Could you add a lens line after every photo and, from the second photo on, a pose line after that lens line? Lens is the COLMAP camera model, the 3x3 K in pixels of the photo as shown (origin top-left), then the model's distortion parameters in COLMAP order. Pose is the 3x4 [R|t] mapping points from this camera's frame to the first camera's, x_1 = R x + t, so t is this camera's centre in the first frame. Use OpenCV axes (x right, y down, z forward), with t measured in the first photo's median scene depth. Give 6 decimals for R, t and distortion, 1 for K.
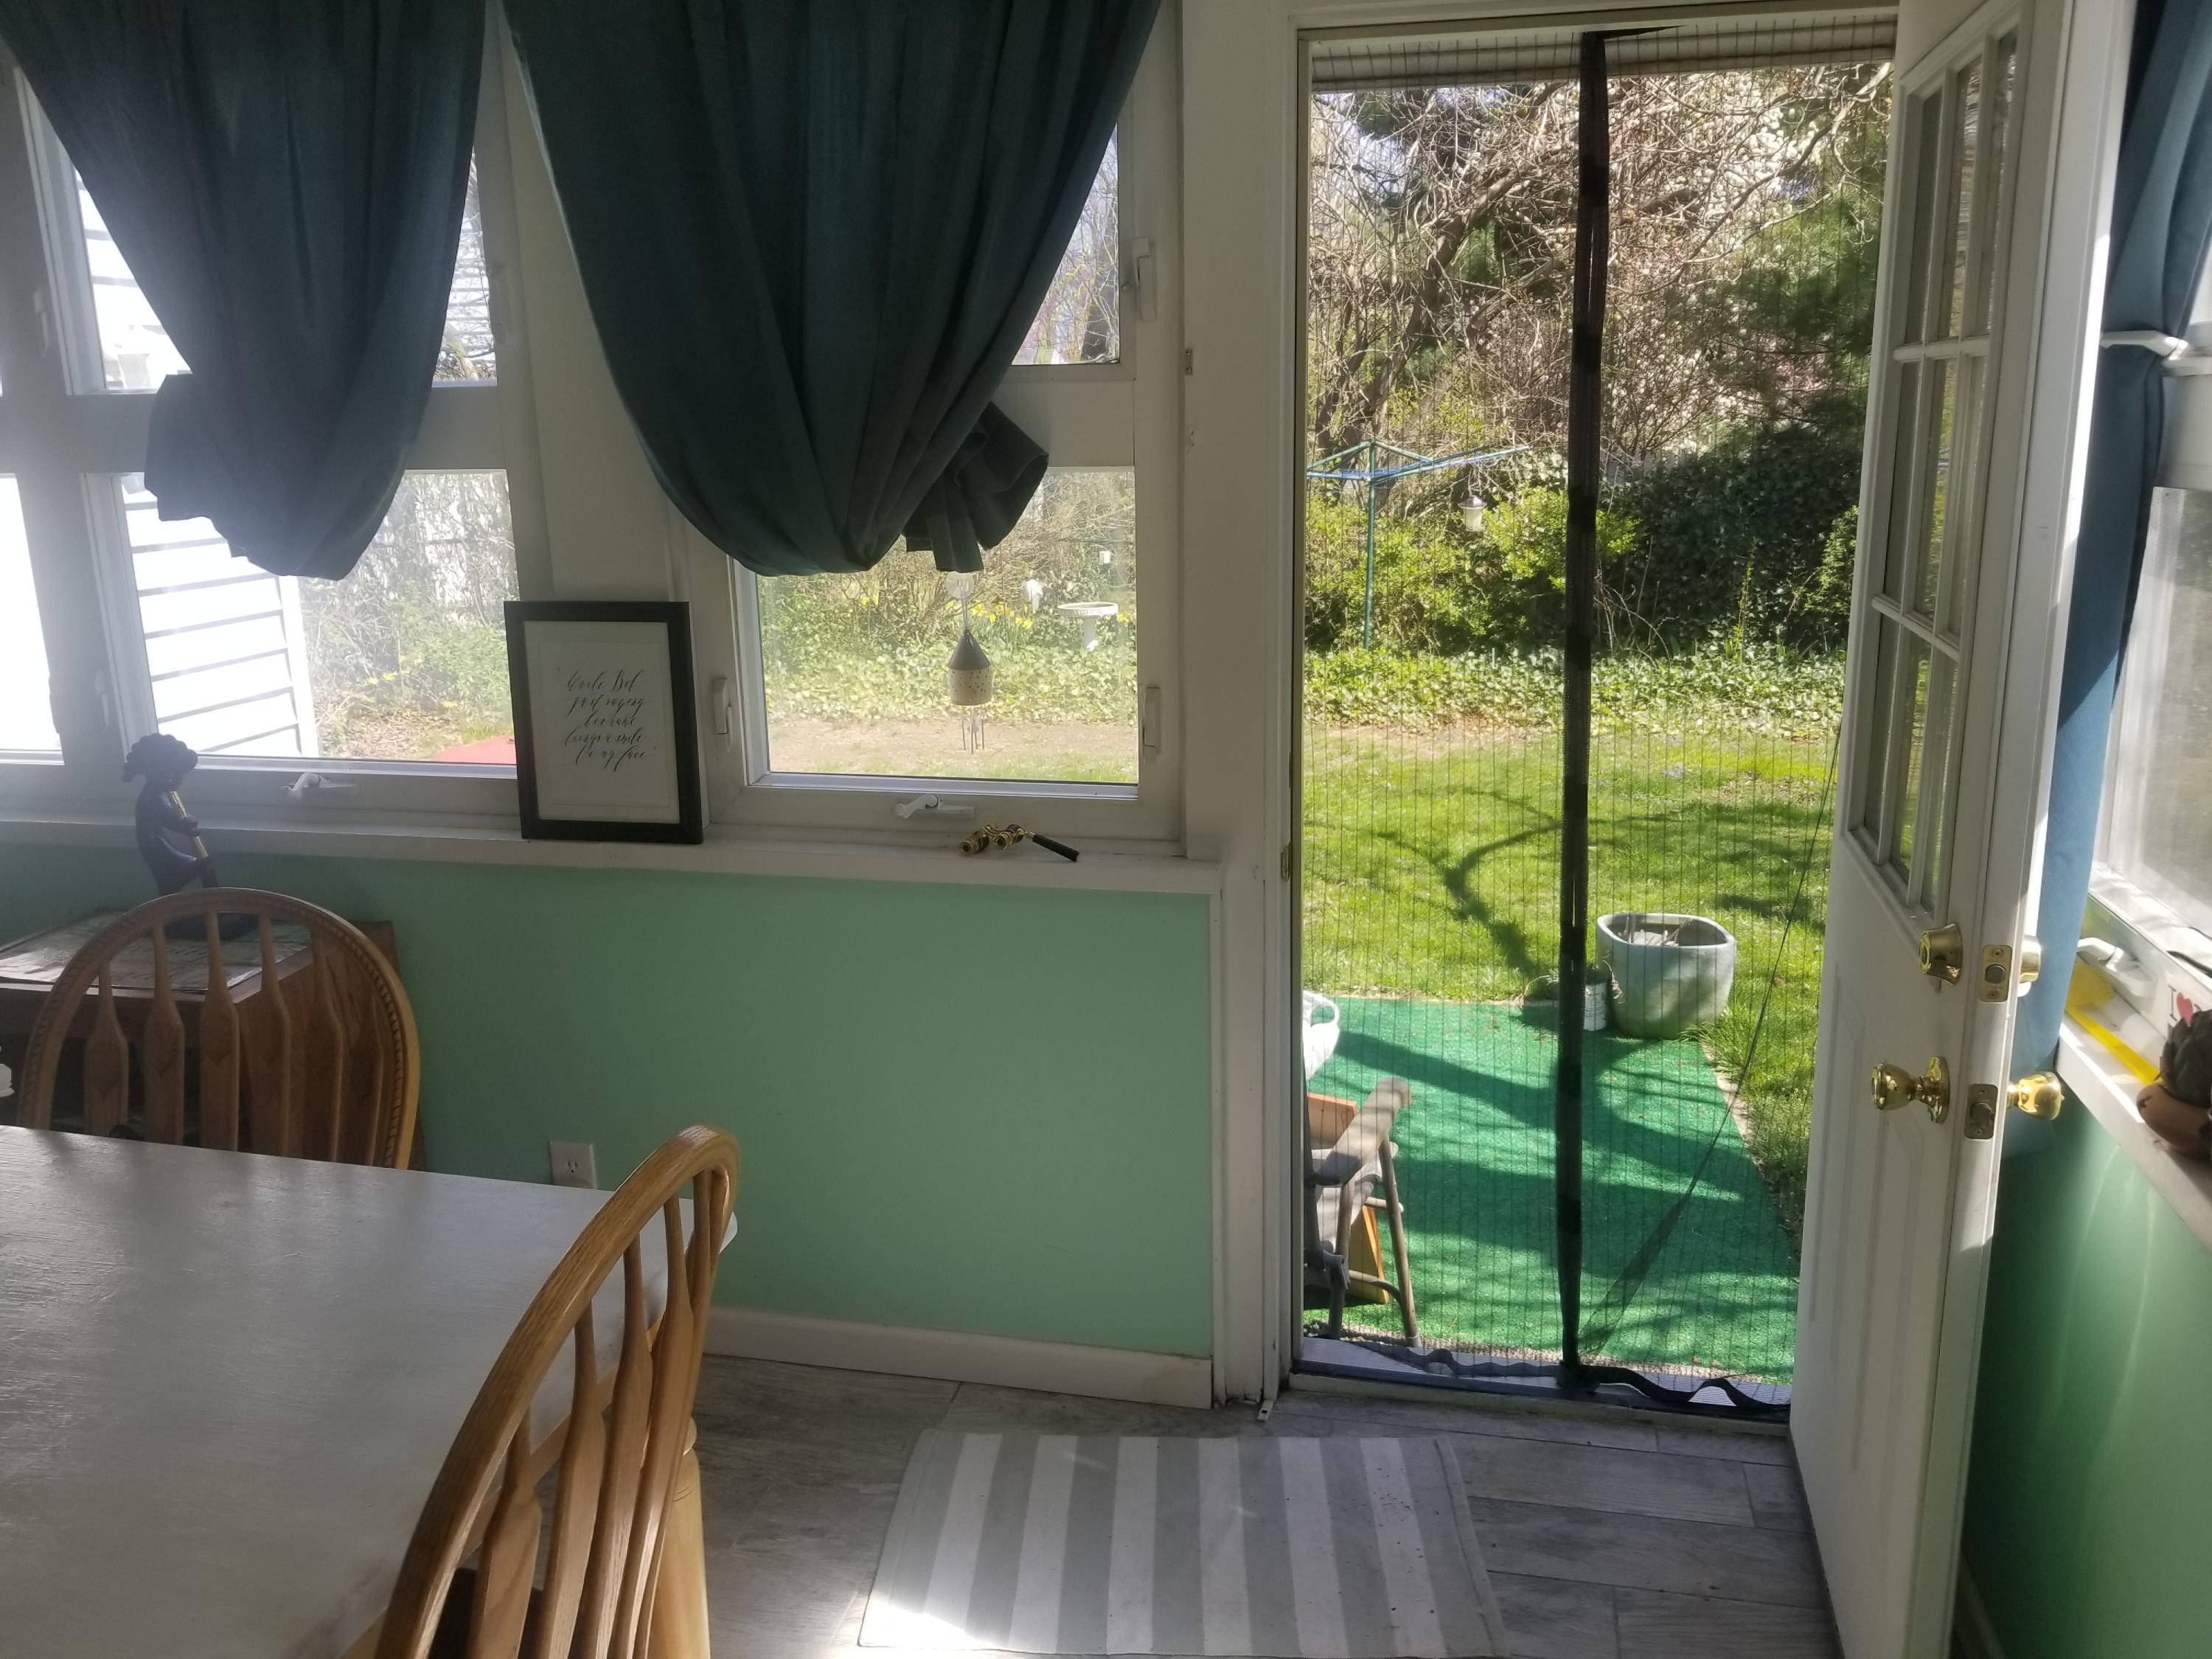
lens RADIAL K [[1690.8, 0, 1106.0], [0, 1690.8, 829.5], [0, 0, 1]] dist [0.058963, -0.003231]
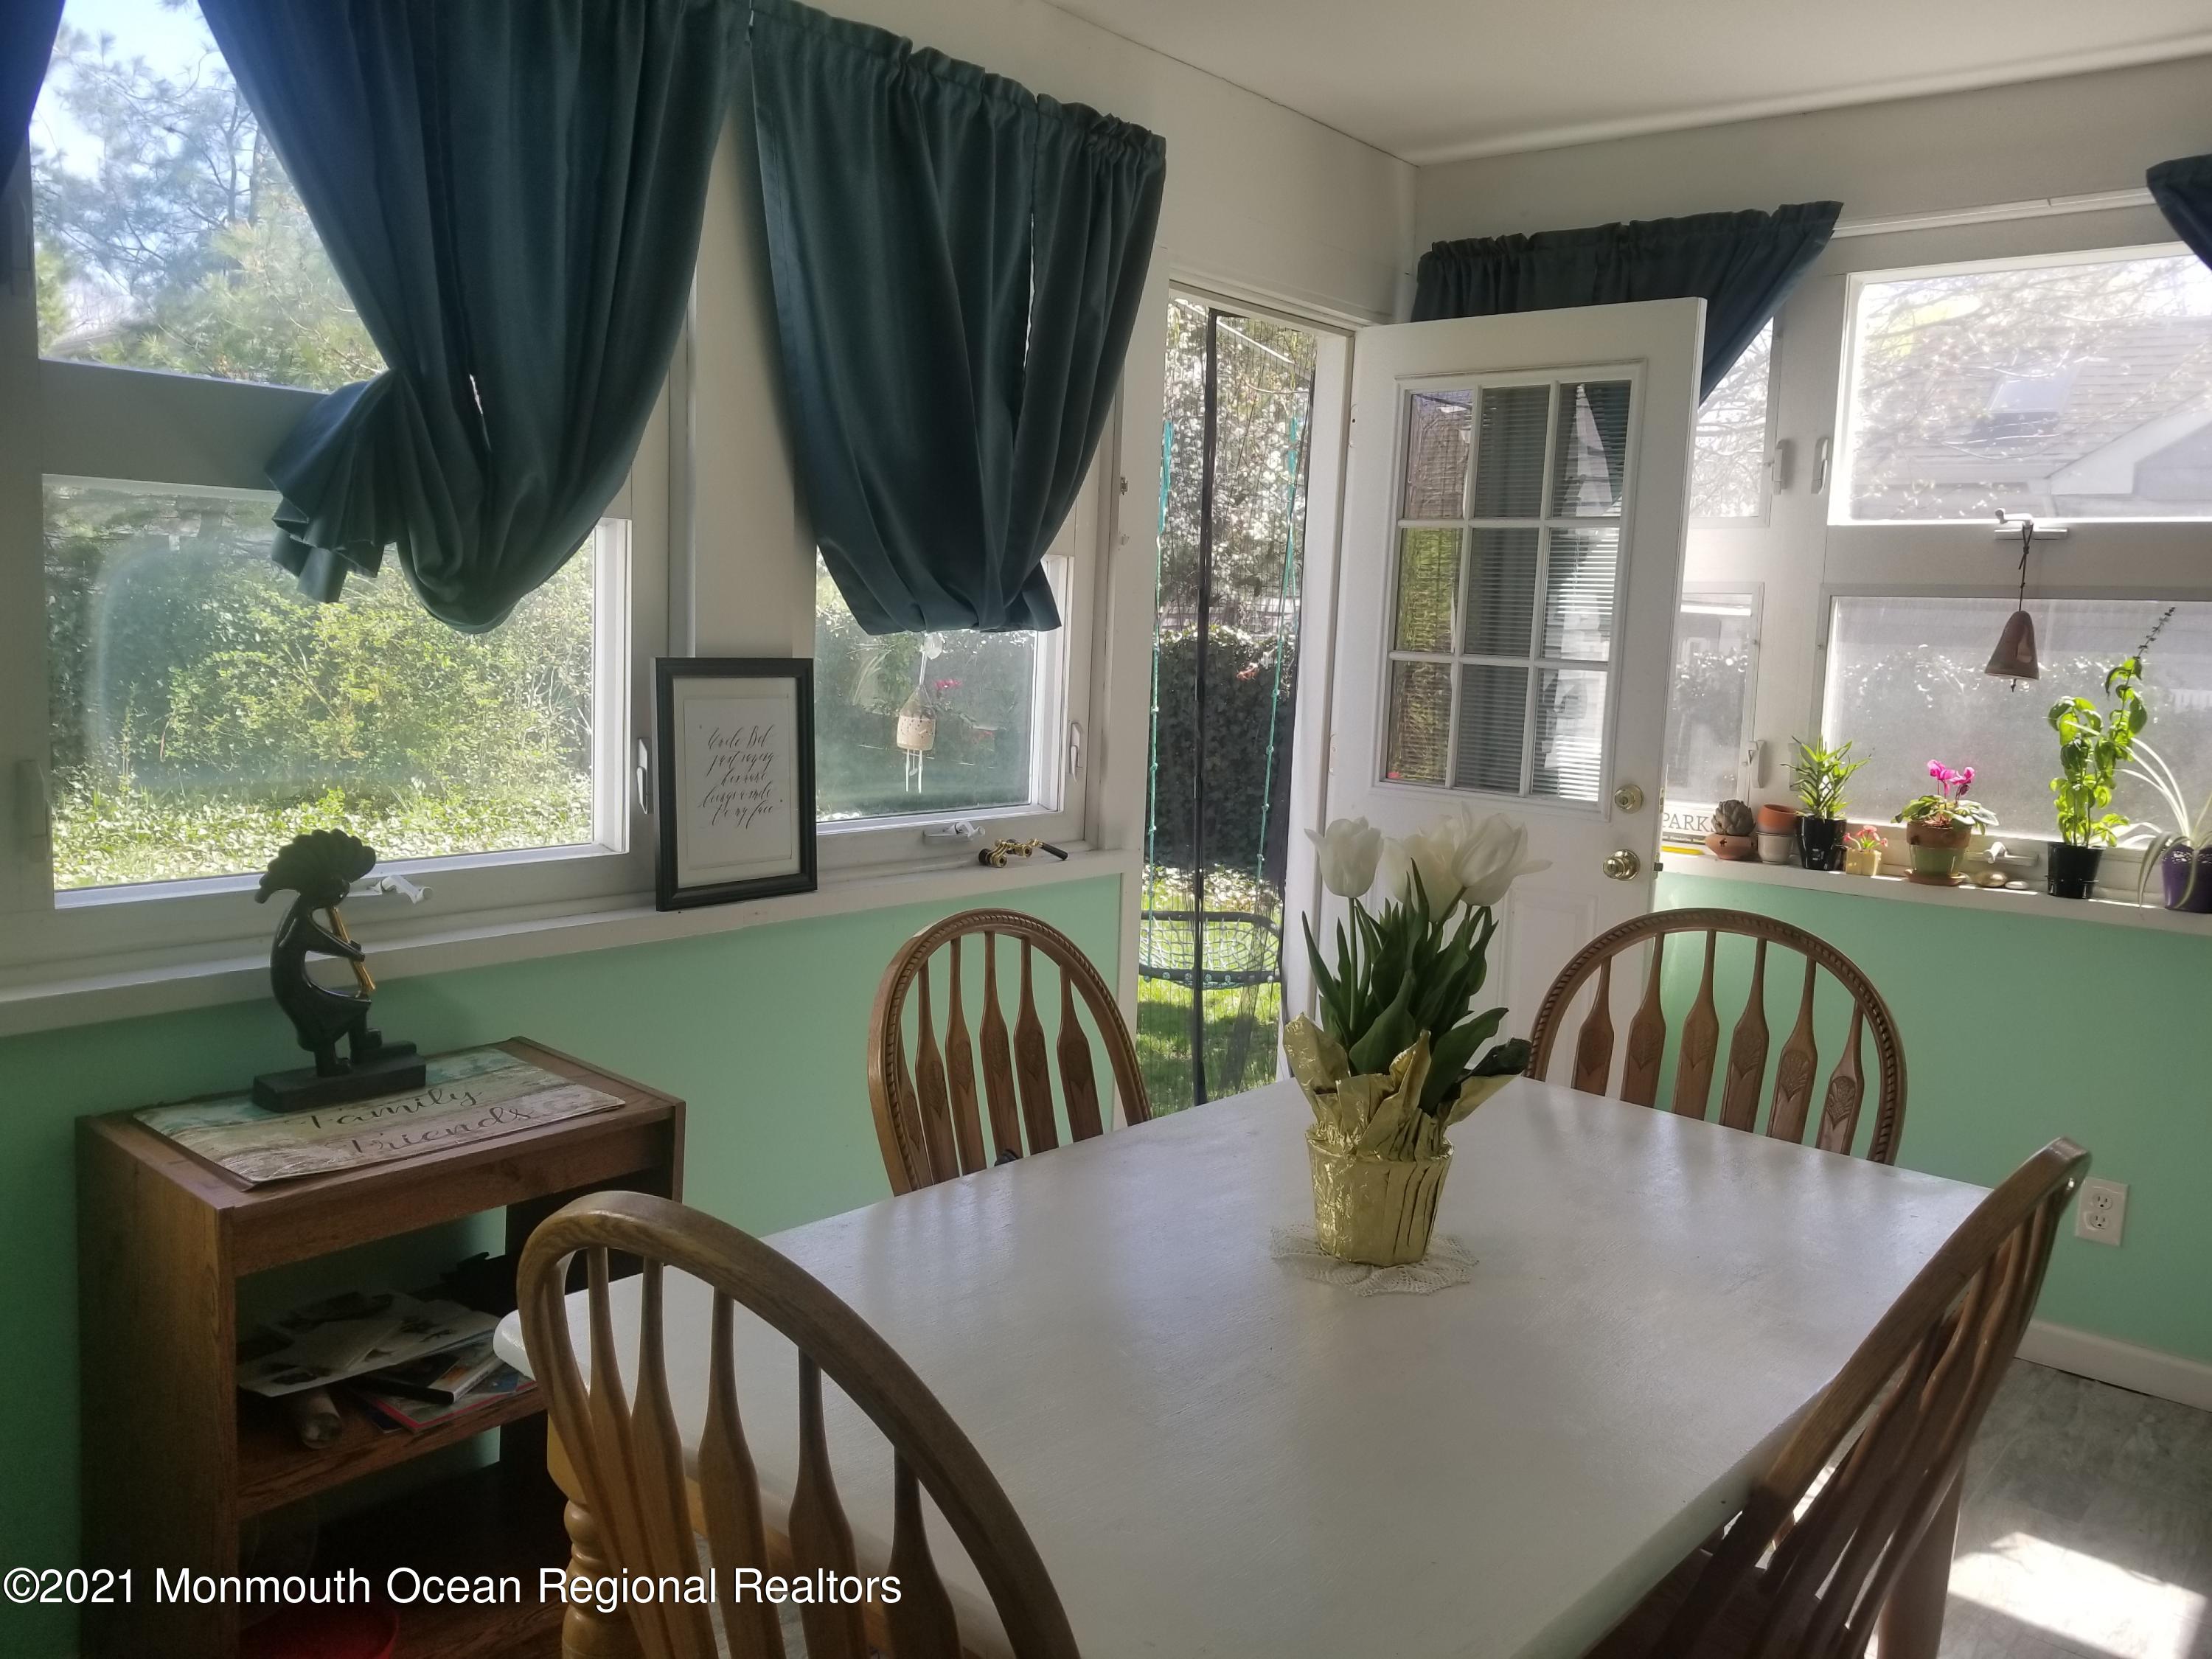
lens RADIAL K [[1707.0, 0, 1106.0], [0, 1707.0, 829.5], [0, 0, 1]] dist [0.037872, -0.073224]
pose [[0.476127, -0.080667, 0.875669, -1.062800], [0.164138, 0.986436, 0.001624, -0.001083], [-0.863922, 0.142957, 0.482909, 0.340908]]
